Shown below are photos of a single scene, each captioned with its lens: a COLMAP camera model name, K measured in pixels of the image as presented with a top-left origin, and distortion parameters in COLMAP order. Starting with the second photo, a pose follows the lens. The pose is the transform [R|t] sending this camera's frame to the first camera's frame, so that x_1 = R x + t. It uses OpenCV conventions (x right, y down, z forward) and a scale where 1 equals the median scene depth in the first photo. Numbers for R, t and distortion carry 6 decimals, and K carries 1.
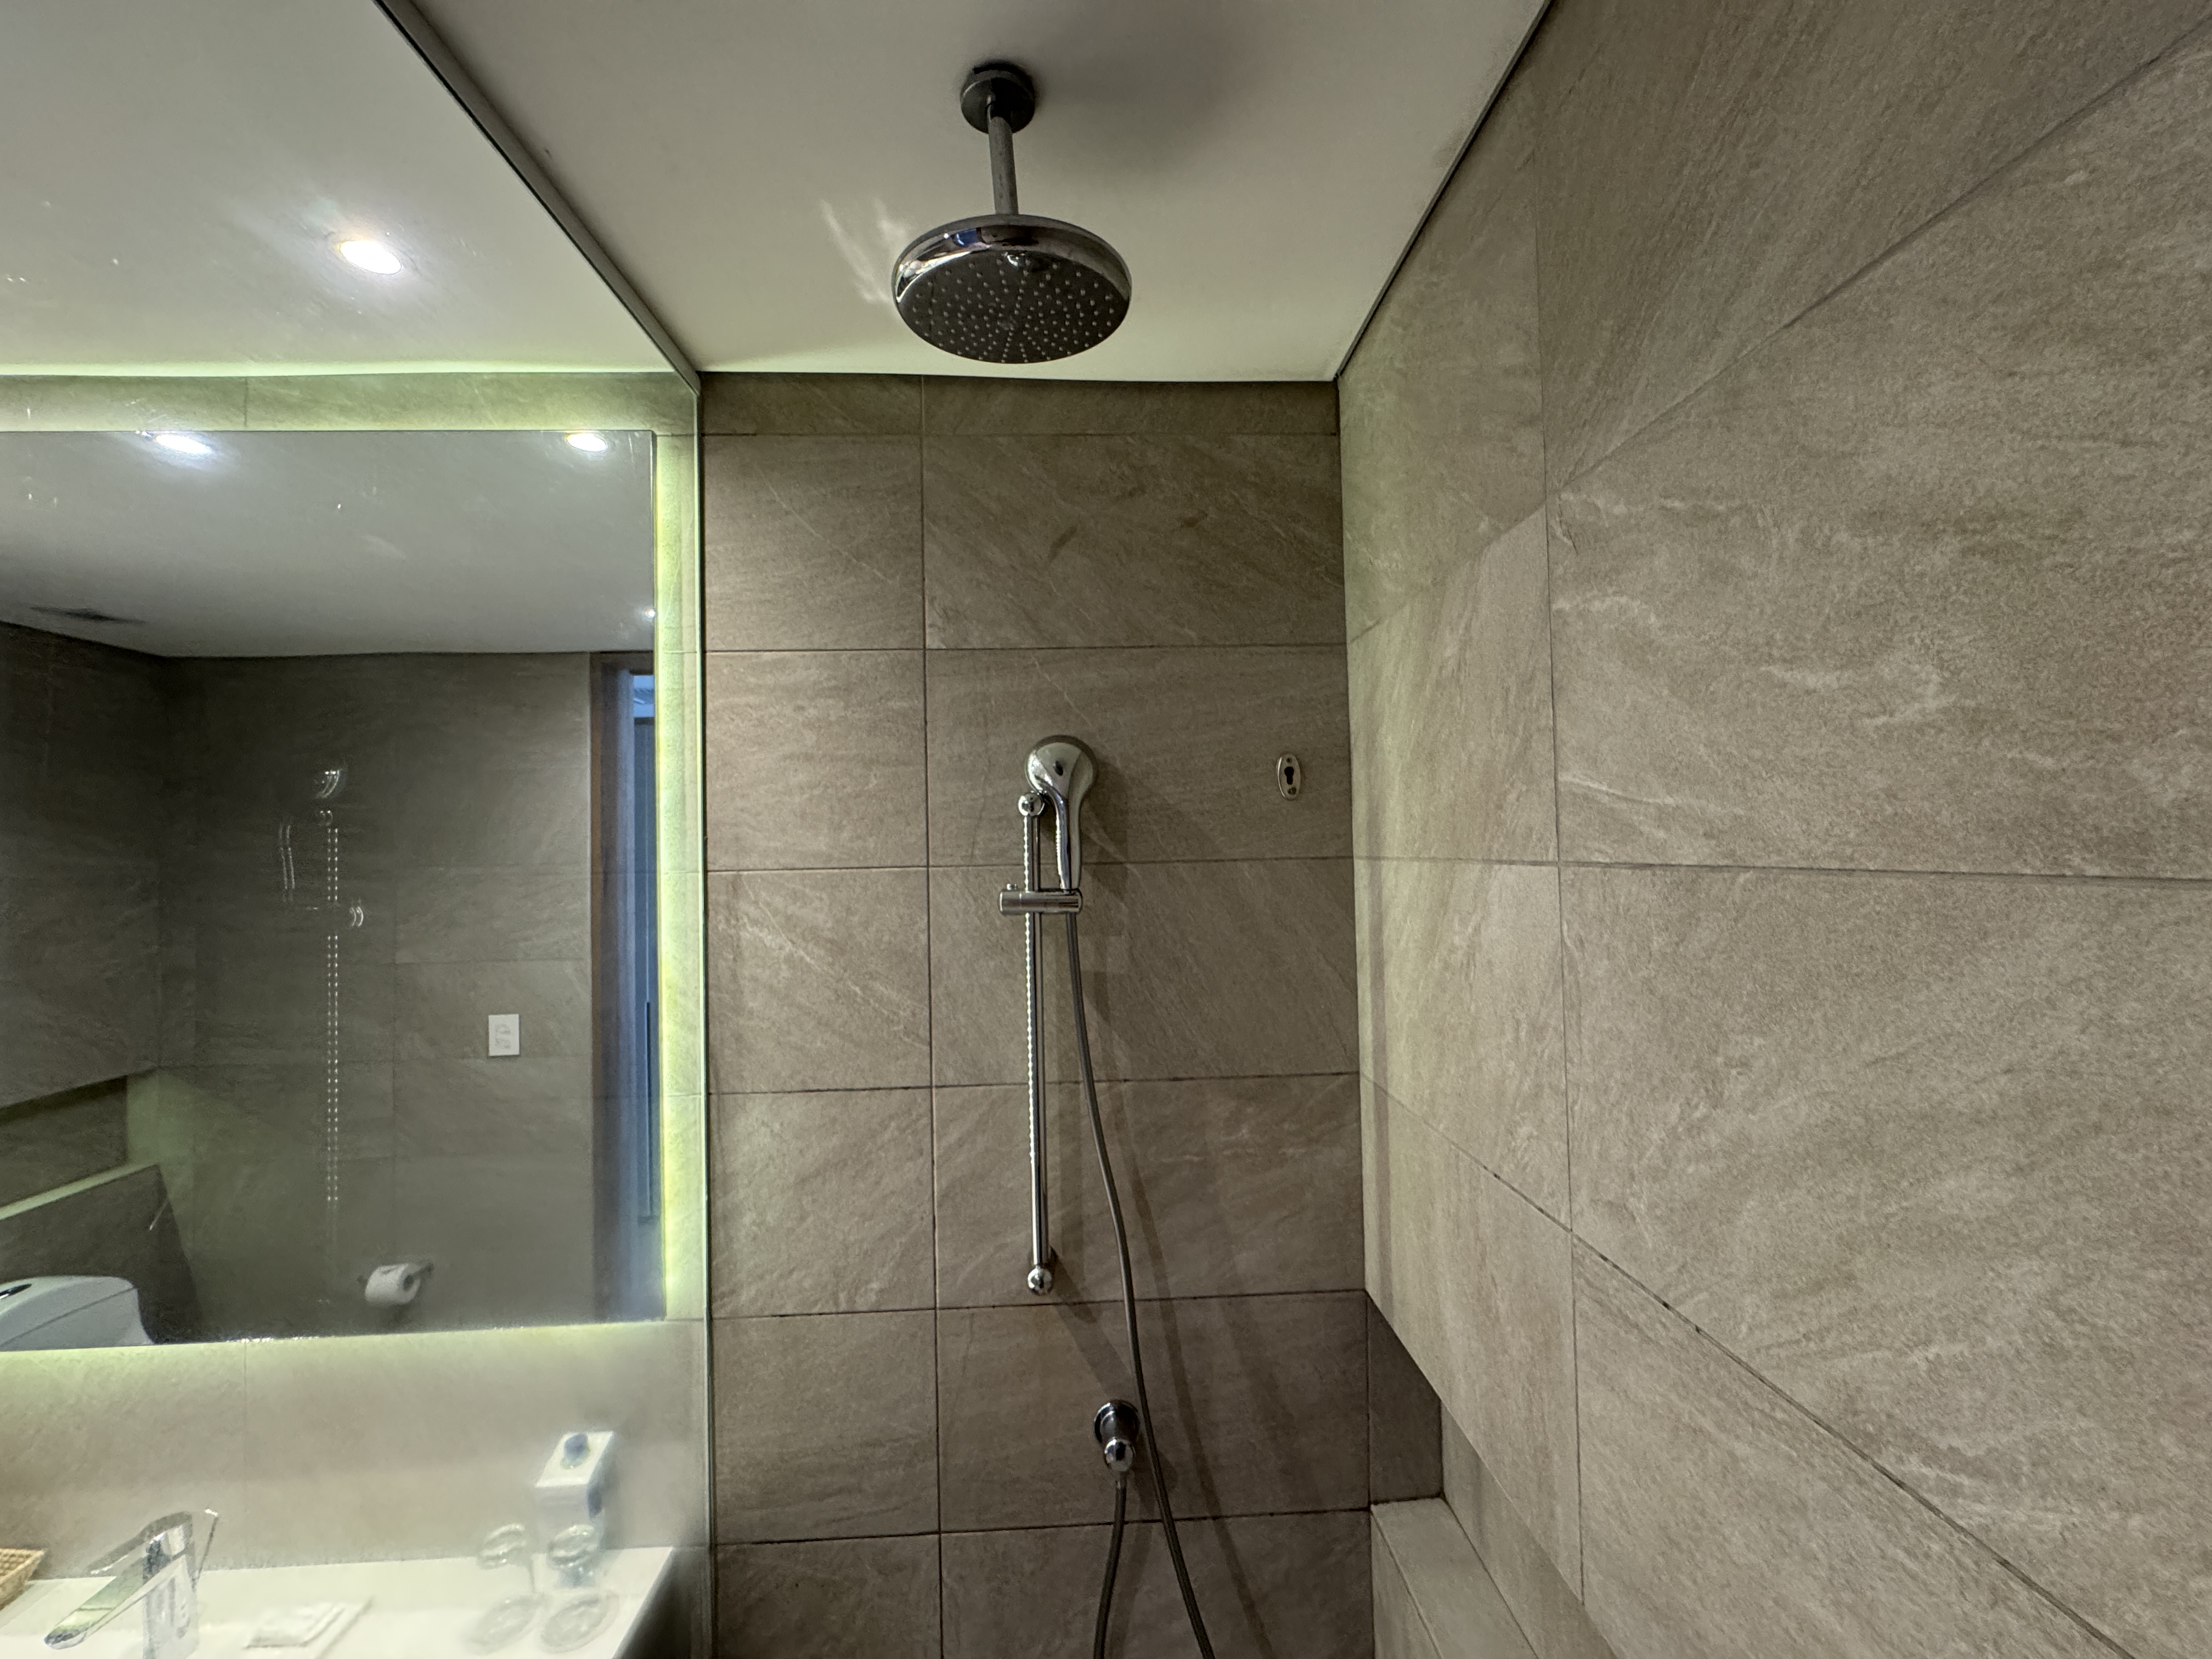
lens RADIAL K [[883.8, 0, 1105.8], [0, 883.8, 825.8], [0, 0, 1]] dist [-0.004530, 0.000529]
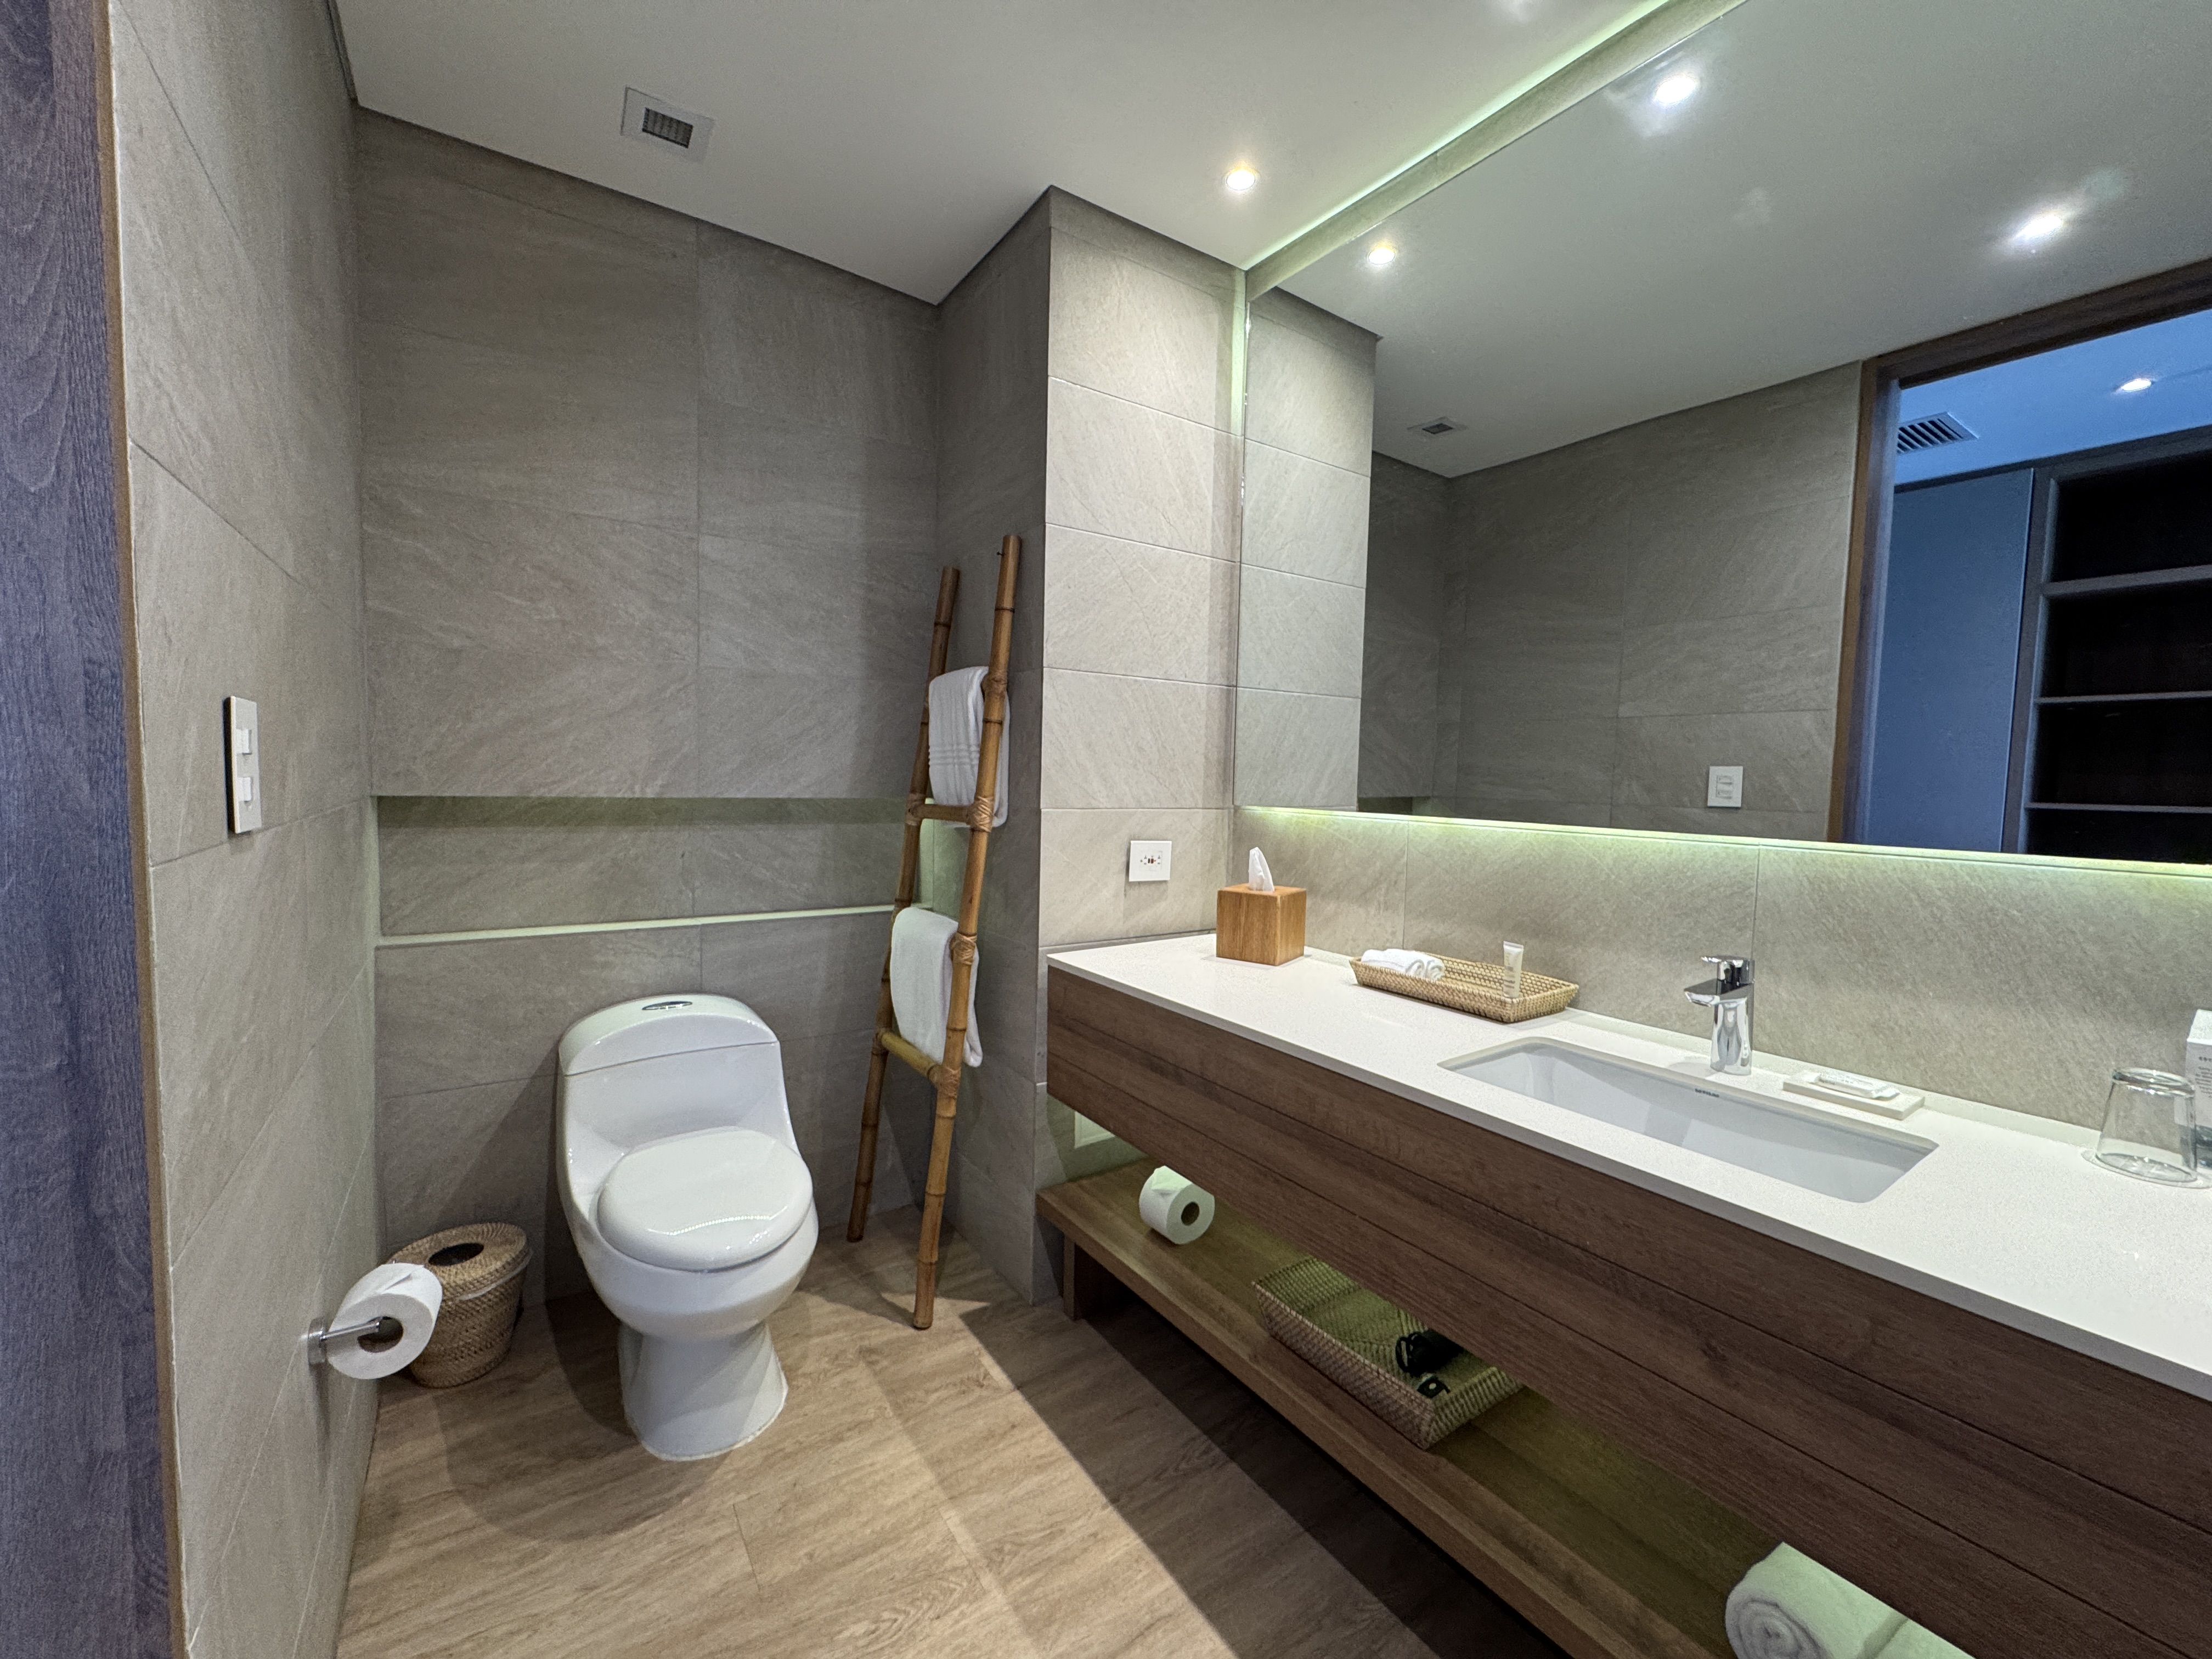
lens RADIAL K [[883.8, 0, 1113.3], [0, 883.8, 836.7], [0, 0, 1]] dist [-0.004530, 0.000529]
pose [[0.536103, 0.097522, -0.838501, -0.242665], [-0.021753, 0.994570, 0.101766, 0.234957], [0.843872, -0.036317, 0.535313, -0.130129]]
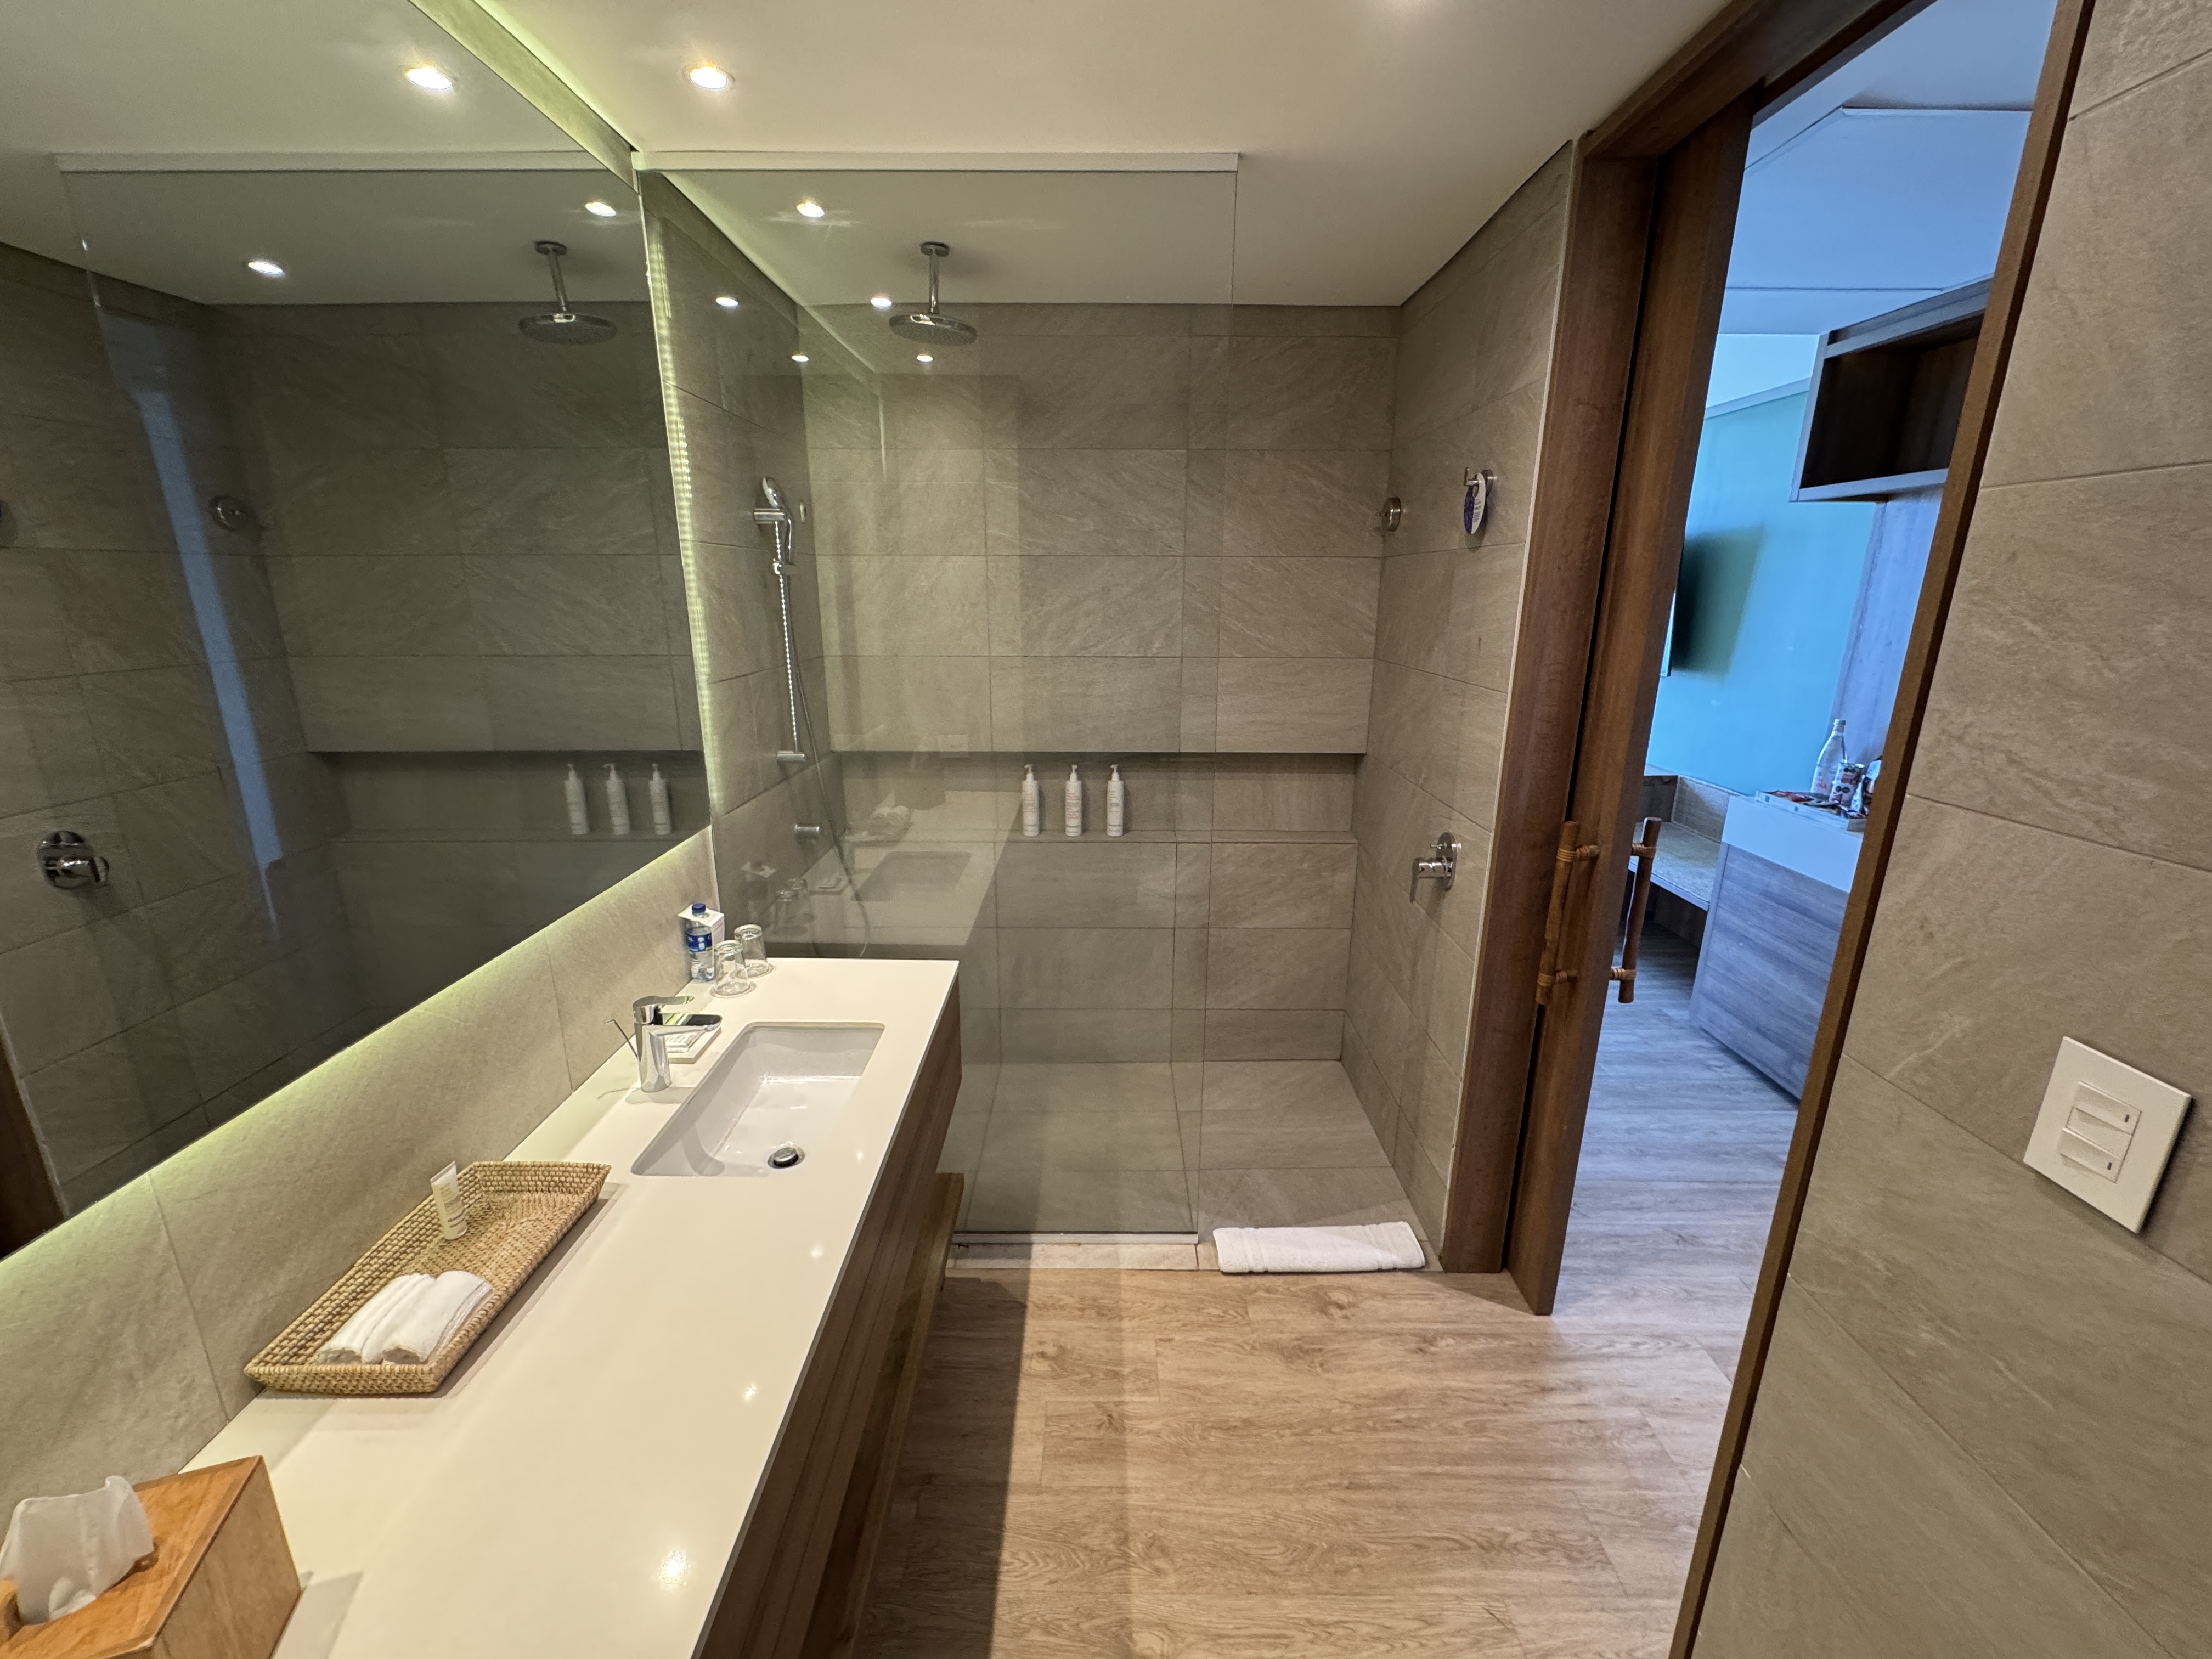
lens RADIAL K [[883.8, 0, 1102.8], [0, 883.8, 831.2], [0, 0, 1]] dist [-0.004530, 0.000529]
pose [[0.039414, -0.239045, 0.970208, -1.014774], [-0.025103, 0.970419, 0.240117, 0.080137], [-0.998908, -0.033819, 0.032247, 0.108320]]
